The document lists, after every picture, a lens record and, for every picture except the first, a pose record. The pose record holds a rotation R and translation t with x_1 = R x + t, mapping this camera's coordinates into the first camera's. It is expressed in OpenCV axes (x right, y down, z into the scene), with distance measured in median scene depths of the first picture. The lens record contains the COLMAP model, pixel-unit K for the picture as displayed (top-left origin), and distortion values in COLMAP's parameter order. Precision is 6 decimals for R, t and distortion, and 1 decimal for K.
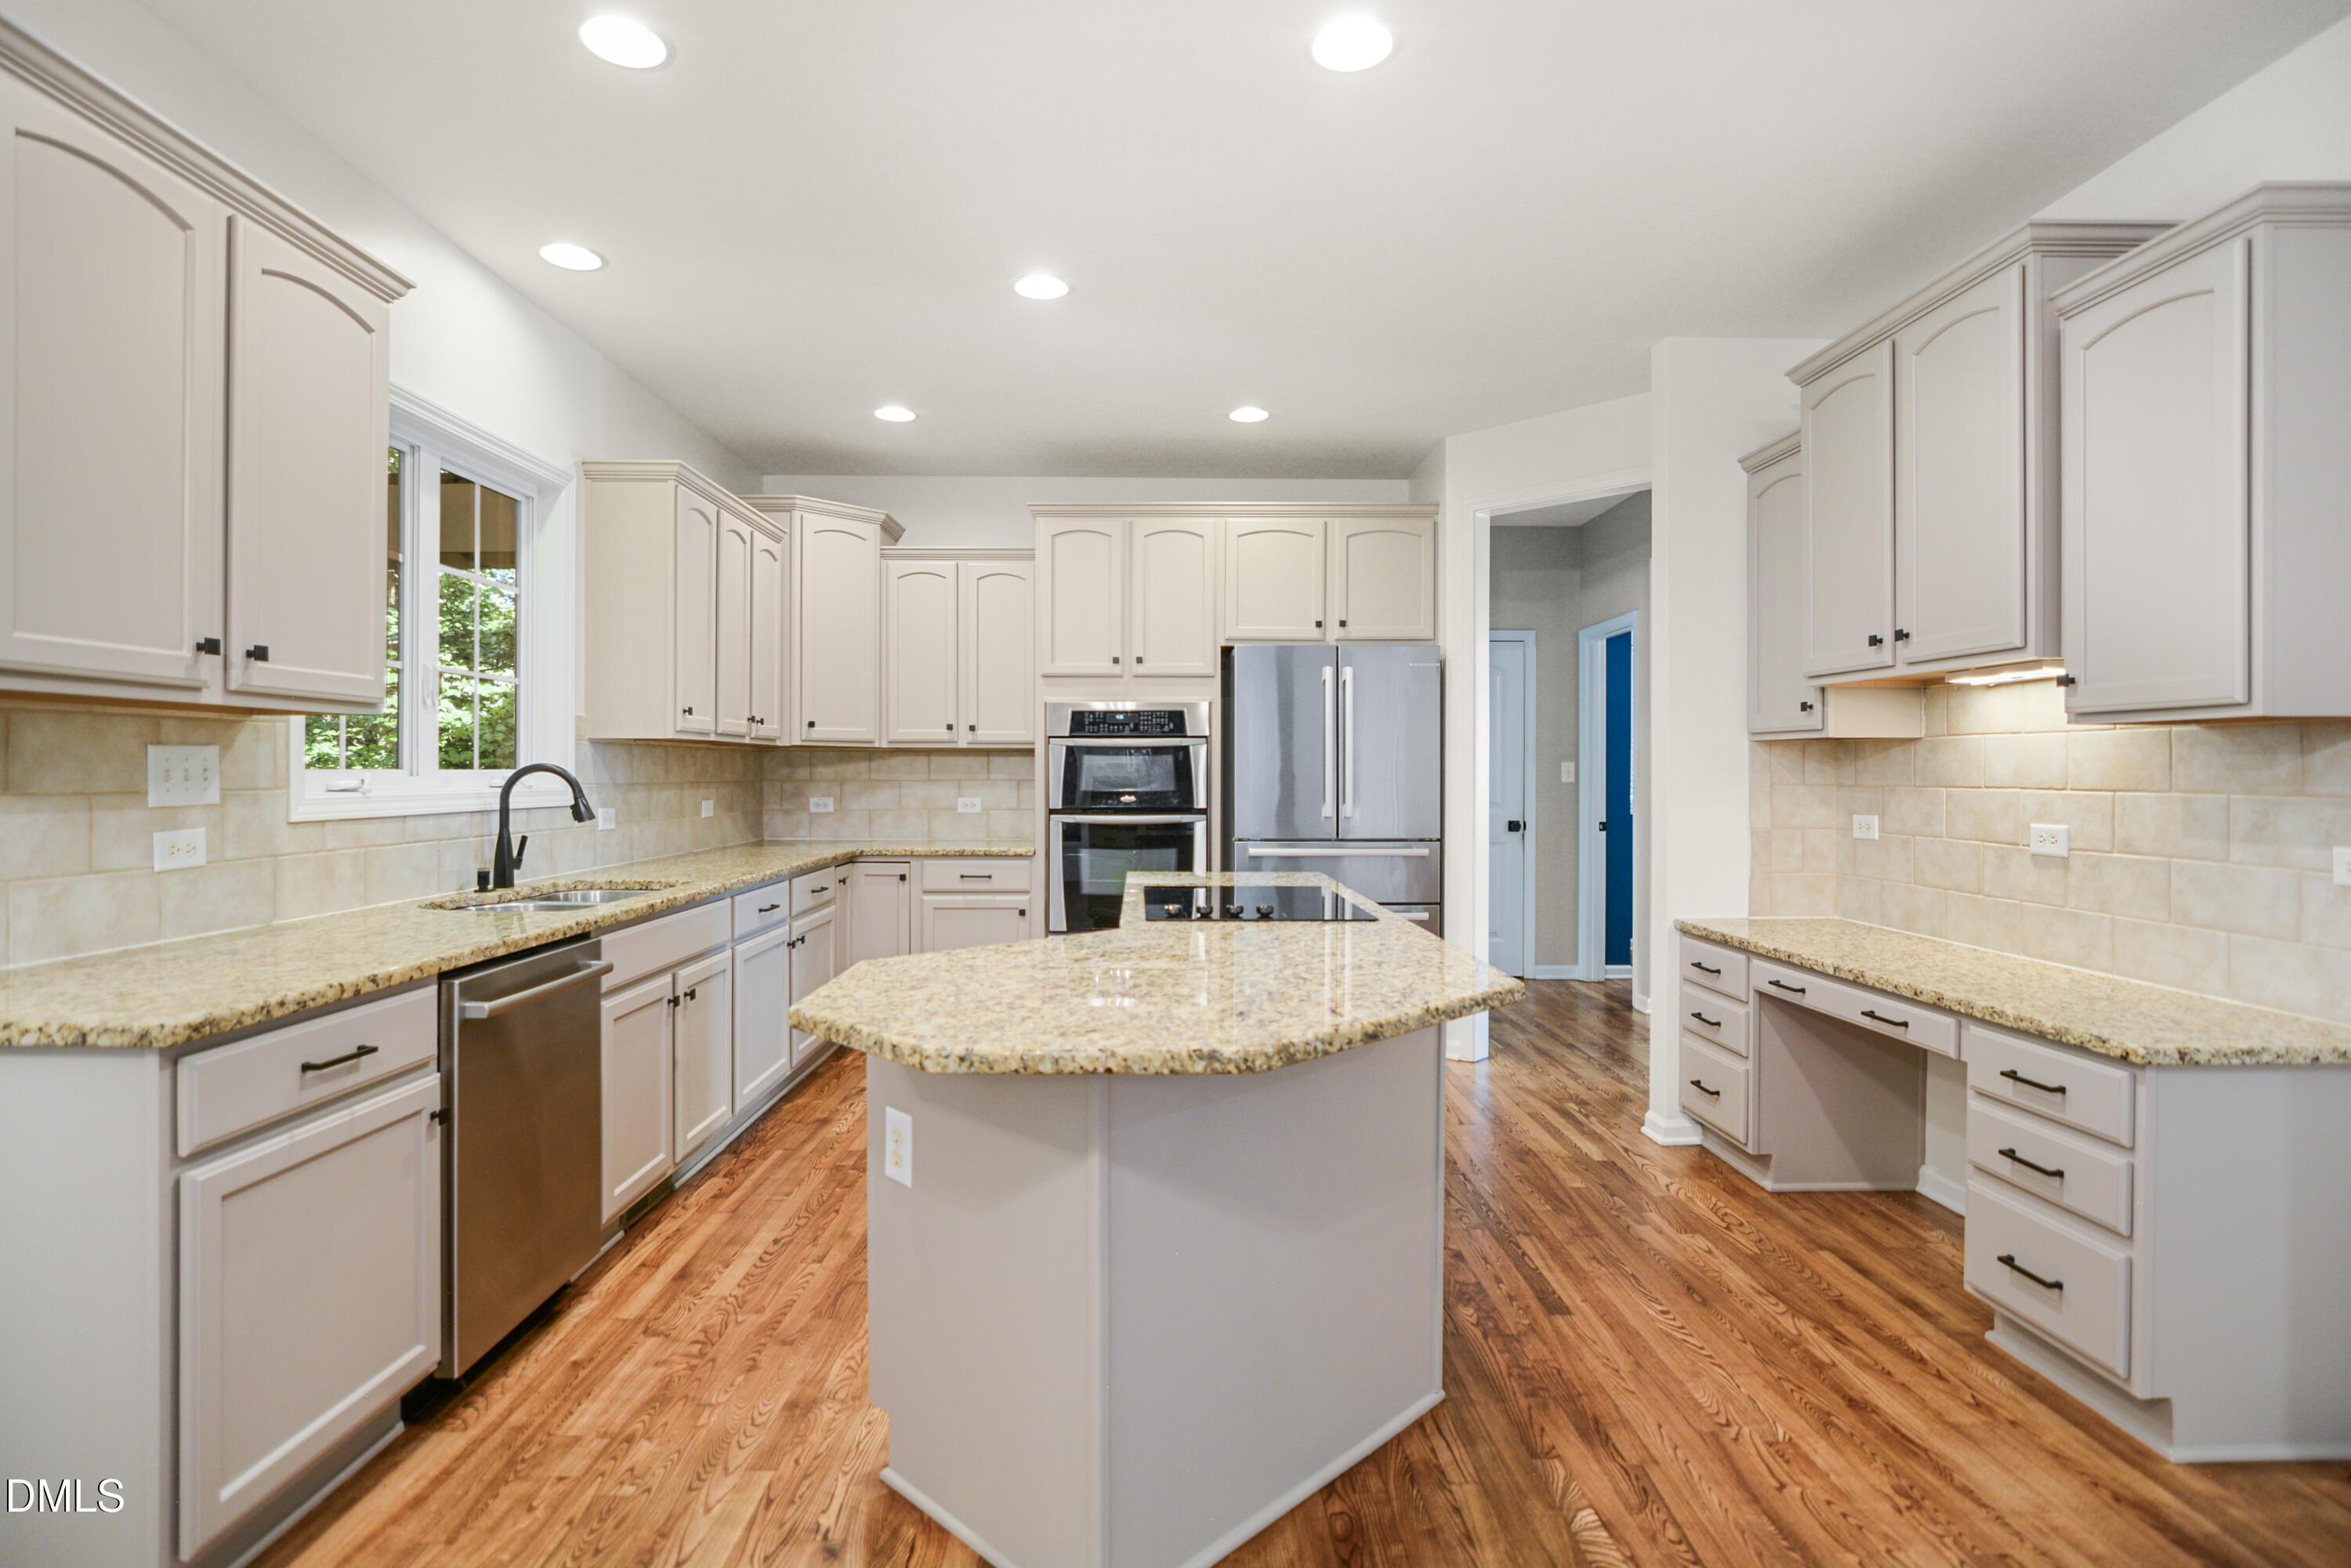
lens RADIAL K [[1151.4, 0, 1167.5], [0, 1151.4, 790.0], [0, 0, 1]] dist [-0.033035, 0.010248]
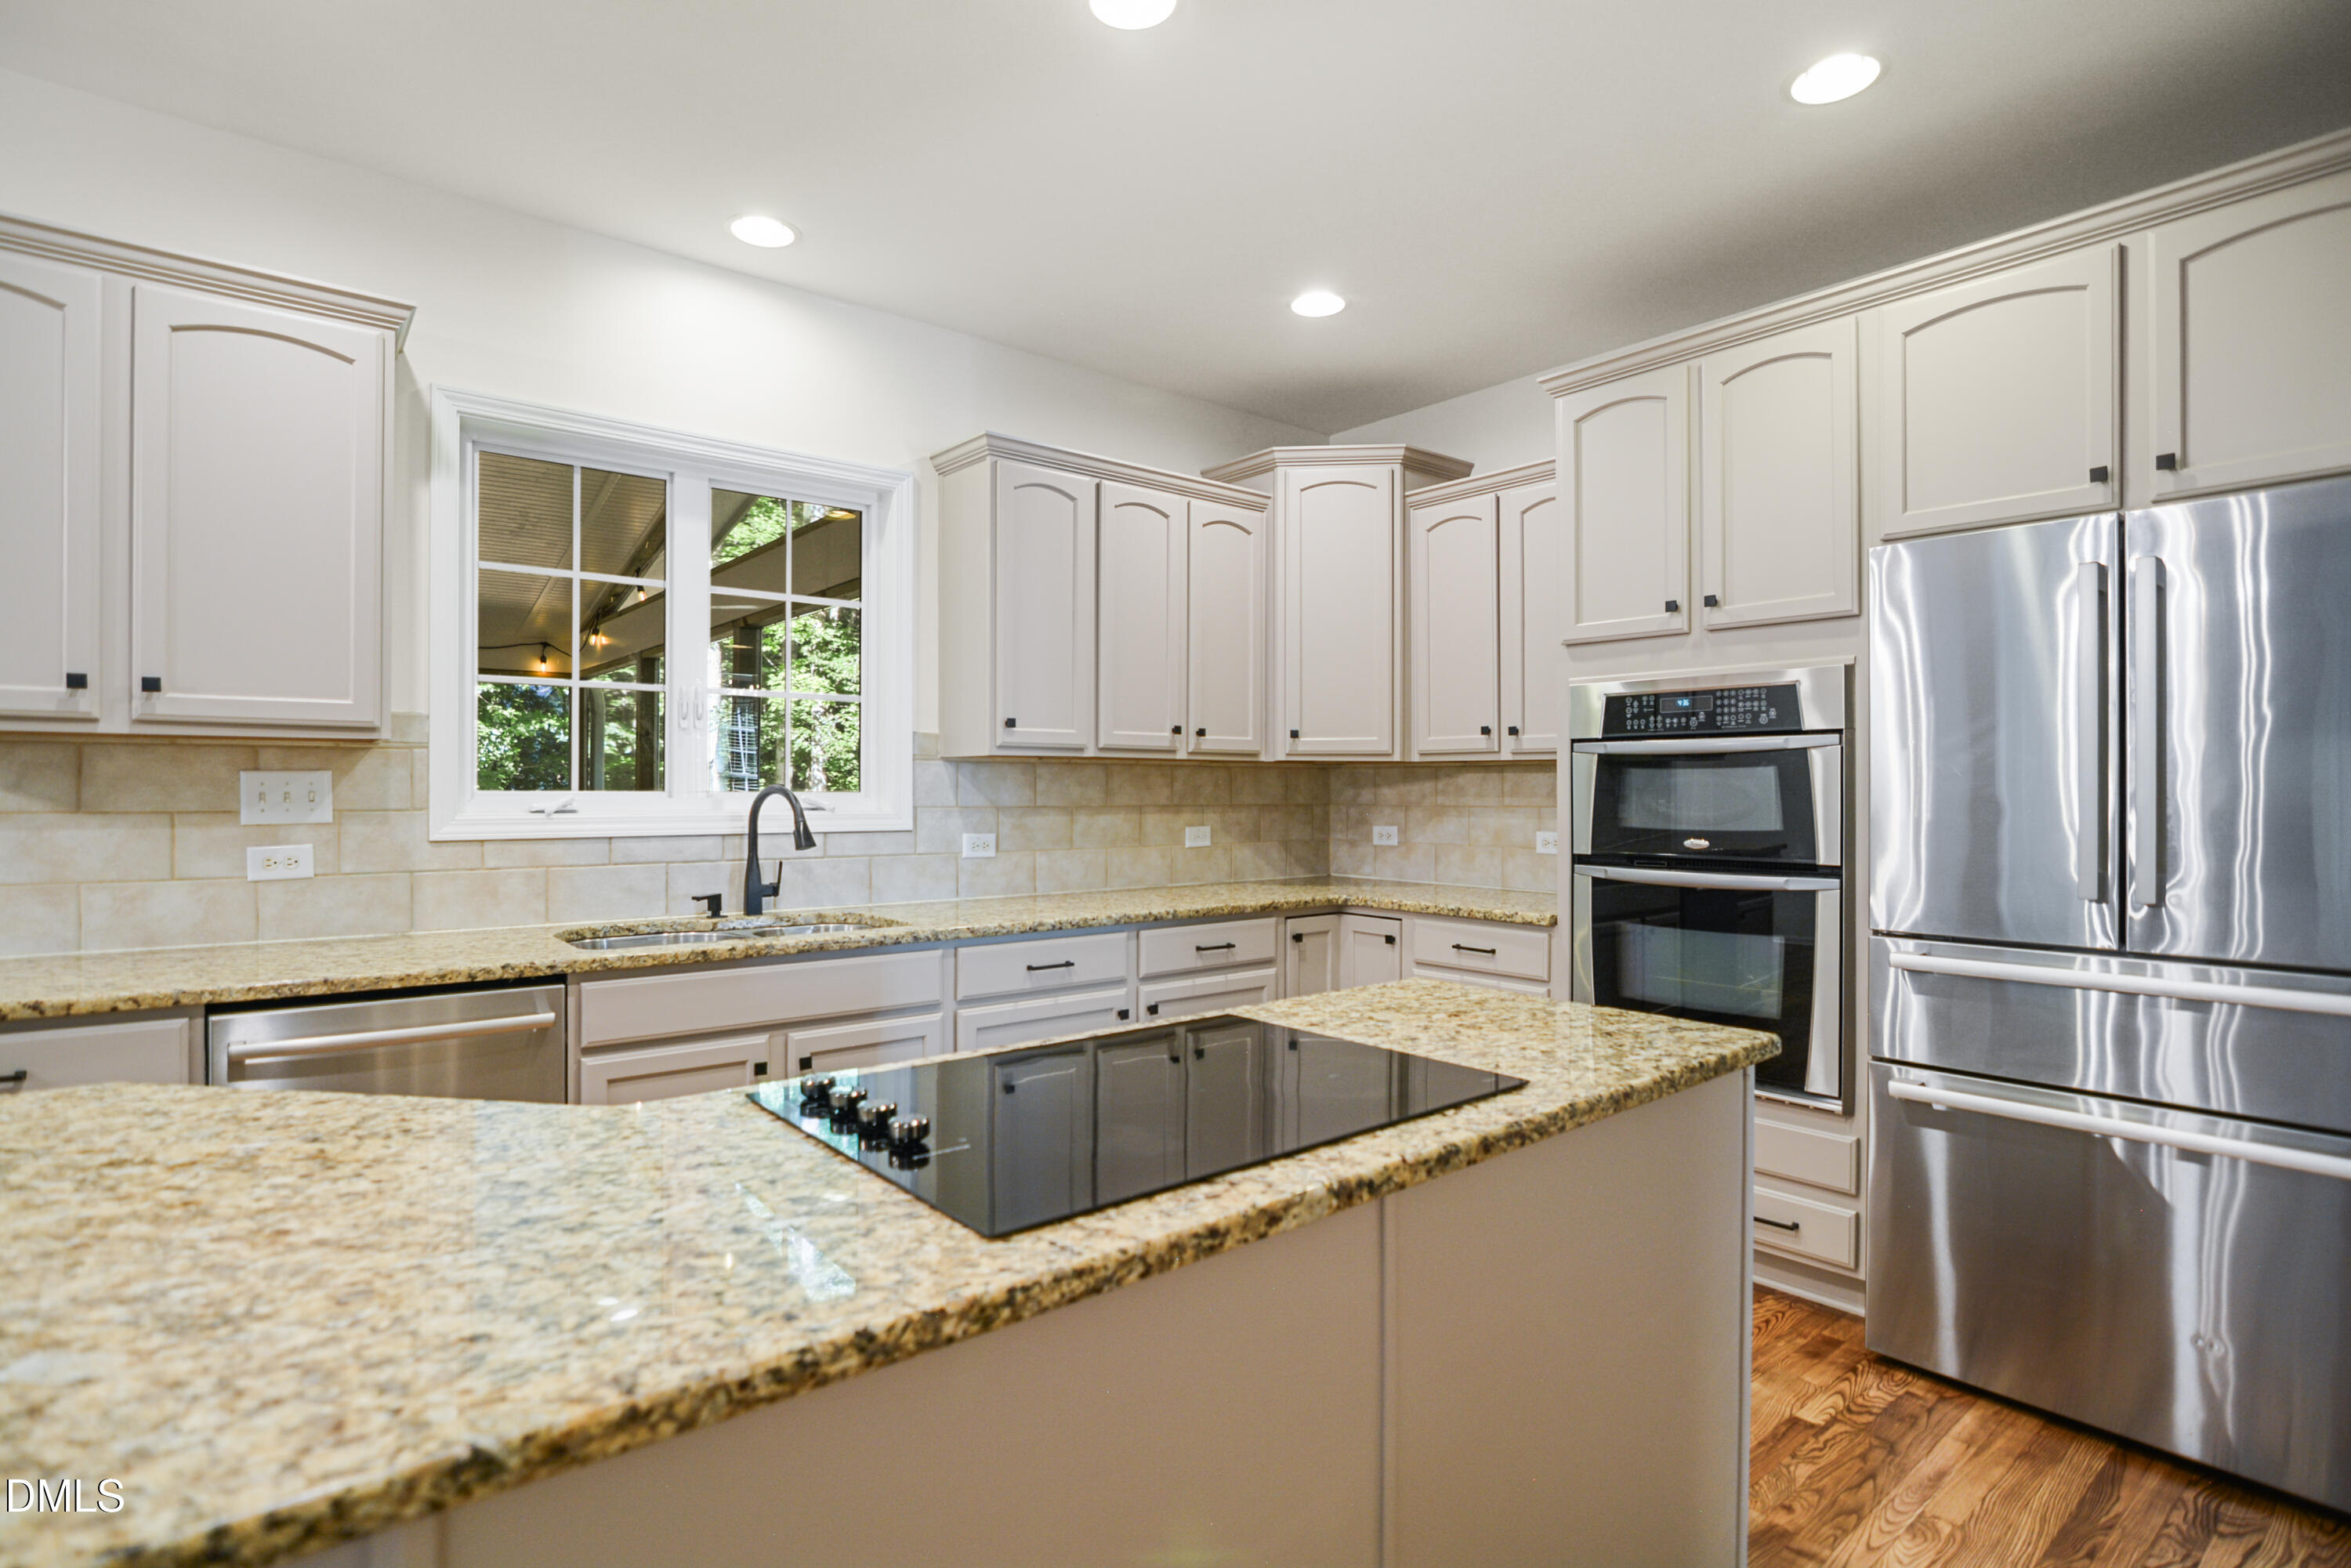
lens RADIAL K [[1159.5, 0, 1164.8], [0, 1159.5, 795.7], [0, 0, 1]] dist [-0.033015, 0.009949]
pose [[0.622188, 0.005242, -0.782851, 0.399821], [-0.014315, 0.999887, -0.004682, -0.015099], [0.782737, 0.014120, 0.622192, 0.676106]]
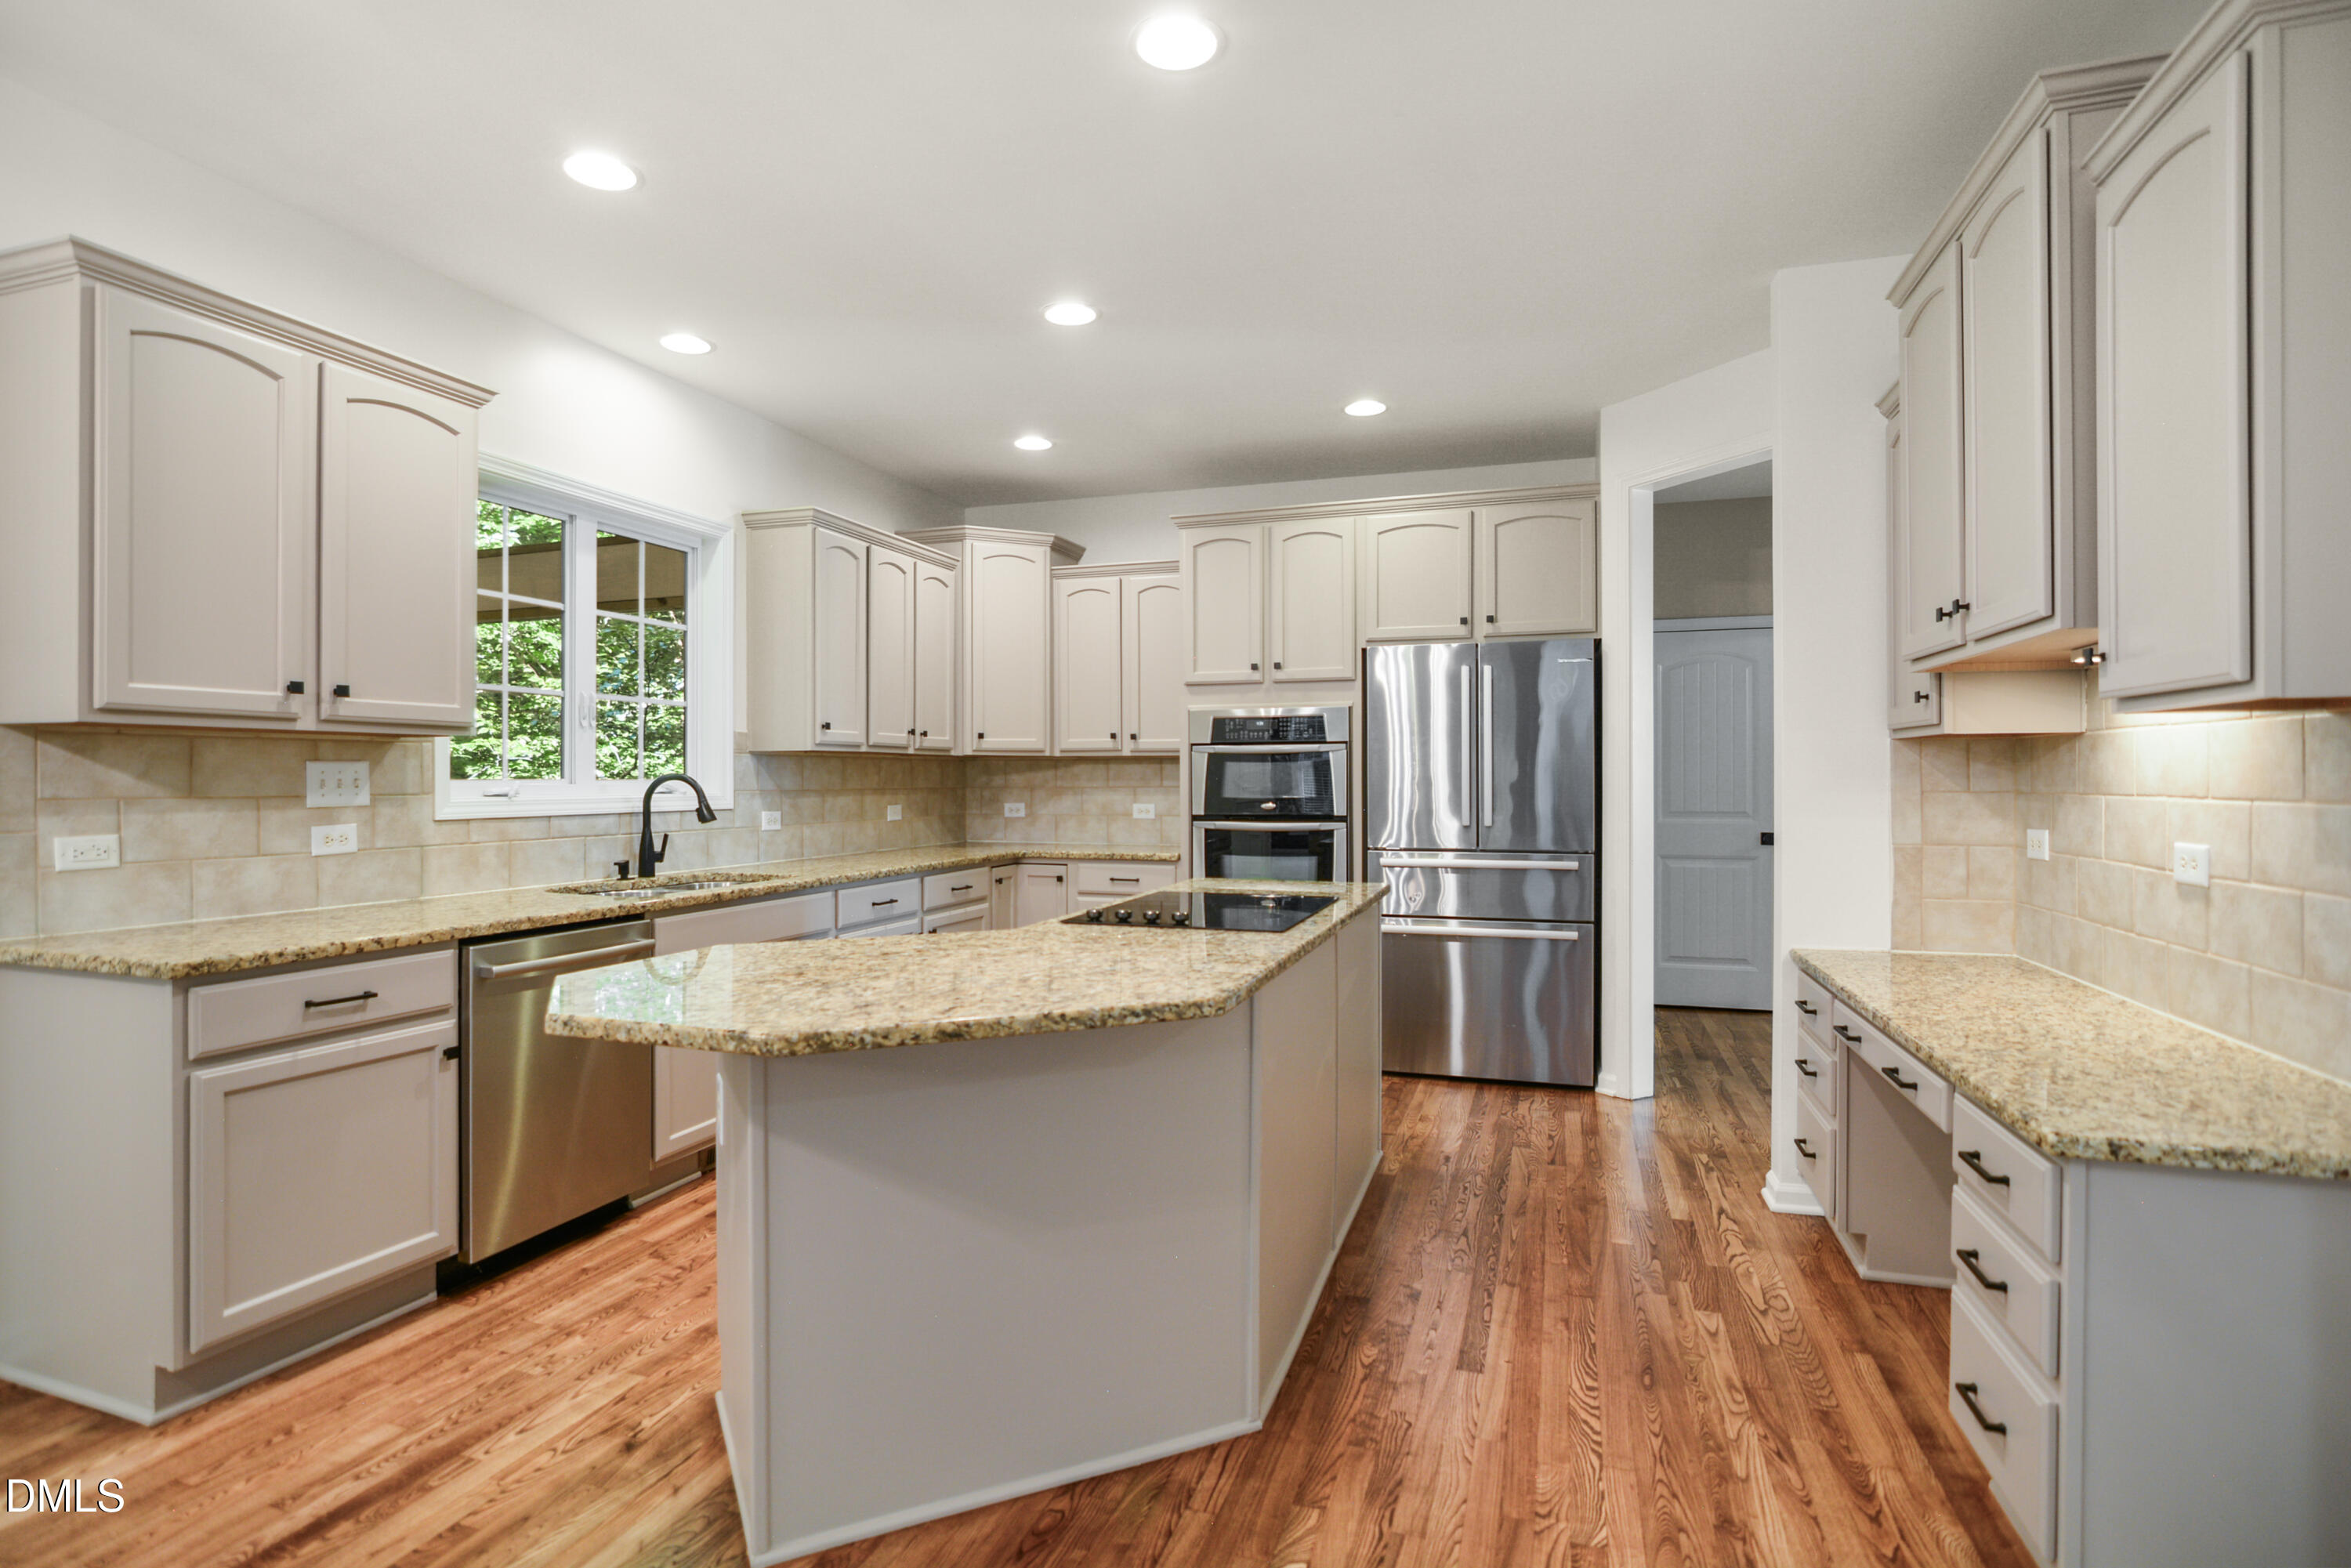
lens RADIAL K [[1159.5, 0, 1164.8], [0, 1159.5, 795.7], [0, 0, 1]] dist [-0.033015, 0.009949]
pose [[0.942579, 0.001726, -0.333978, 0.340915], [-0.002079, 0.999998, -0.000698, -0.000051], [0.333975, 0.001352, 0.942581, 0.040684]]
